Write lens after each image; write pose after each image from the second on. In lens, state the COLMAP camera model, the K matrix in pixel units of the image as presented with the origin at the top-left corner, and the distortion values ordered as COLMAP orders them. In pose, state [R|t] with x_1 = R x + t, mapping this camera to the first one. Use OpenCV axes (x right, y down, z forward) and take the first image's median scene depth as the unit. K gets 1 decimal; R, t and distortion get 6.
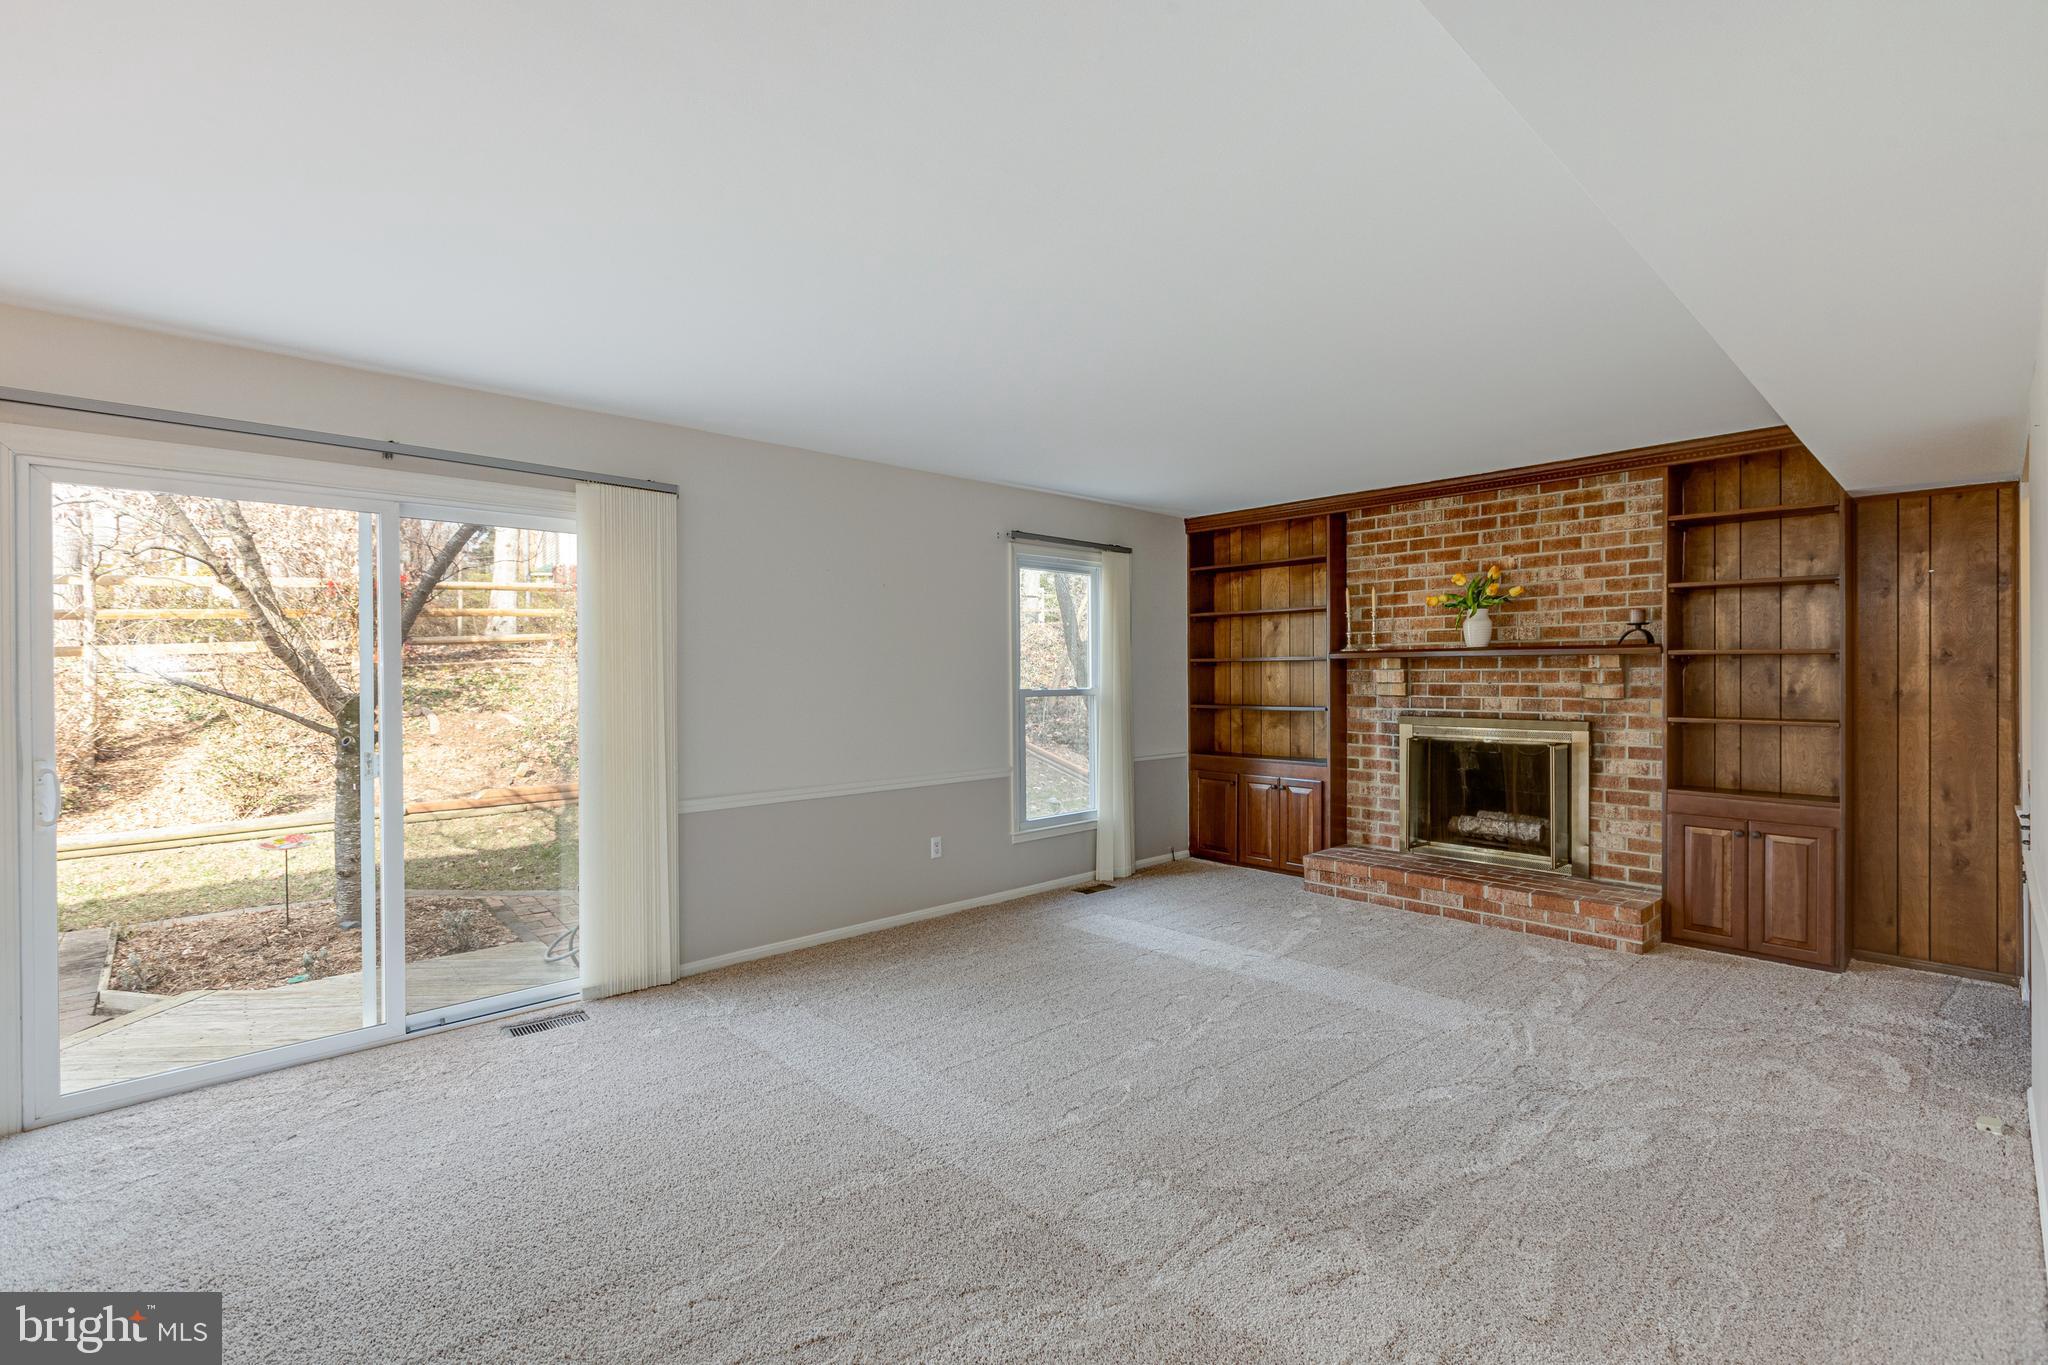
lens RADIAL K [[906.5, 0, 1024.0], [0, 906.5, 682.5], [0, 0, 1]] dist [0.004120, -0.000452]
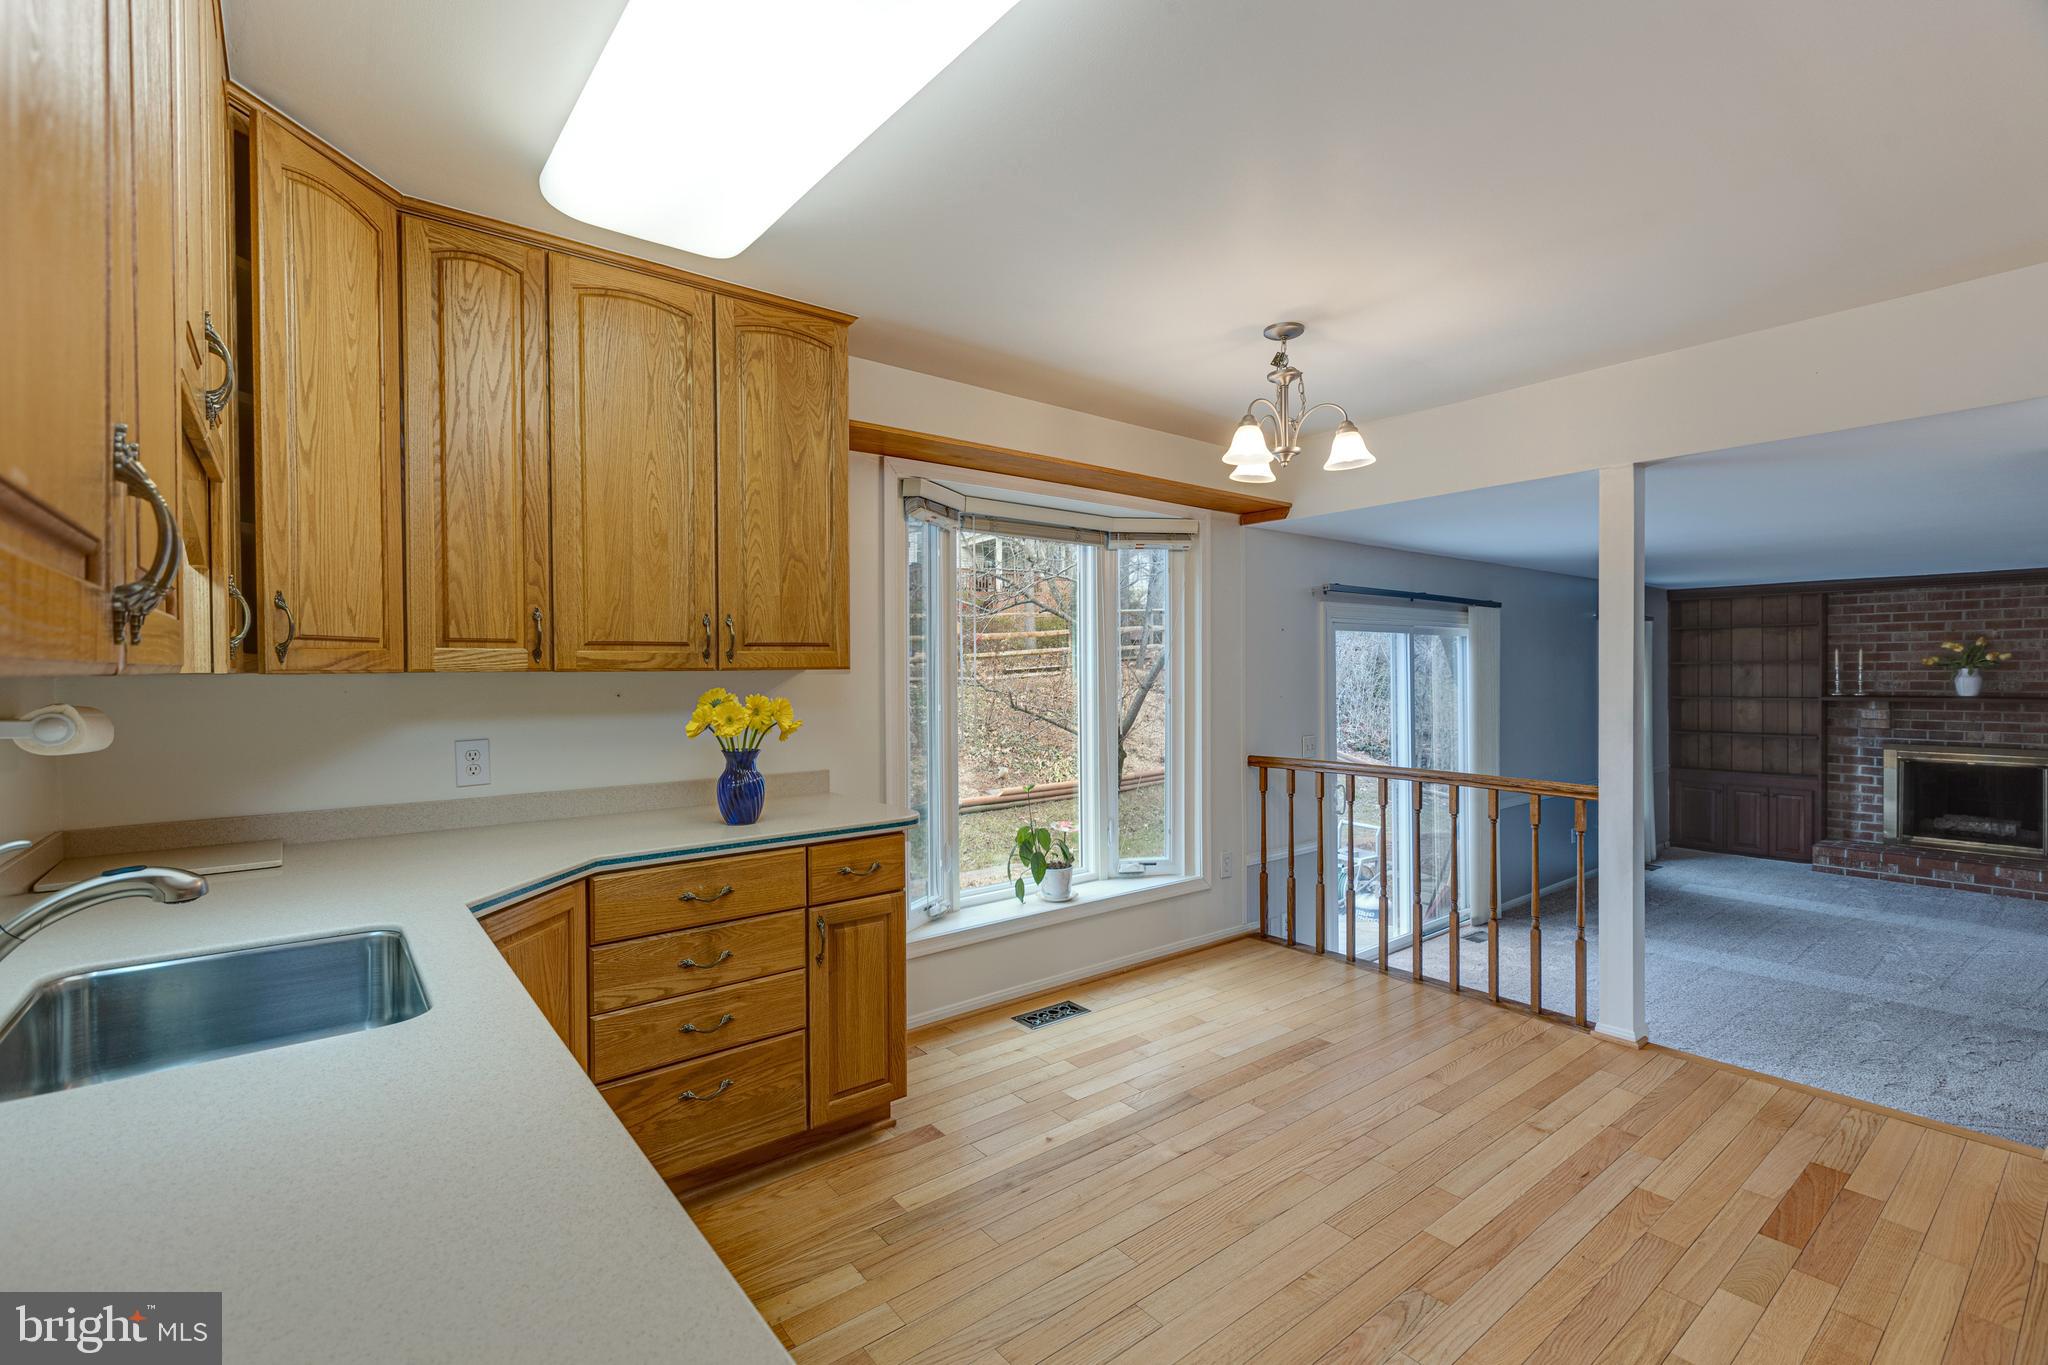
lens RADIAL K [[906.5, 0, 1024.0], [0, 906.5, 682.5], [0, 0, 1]] dist [0.004120, -0.000452]
pose [[0.997621, 0.000599, -0.068929, -0.781328], [-0.000337, 0.999993, 0.003816, -0.059588], [0.068931, -0.003784, 0.997614, -0.447708]]
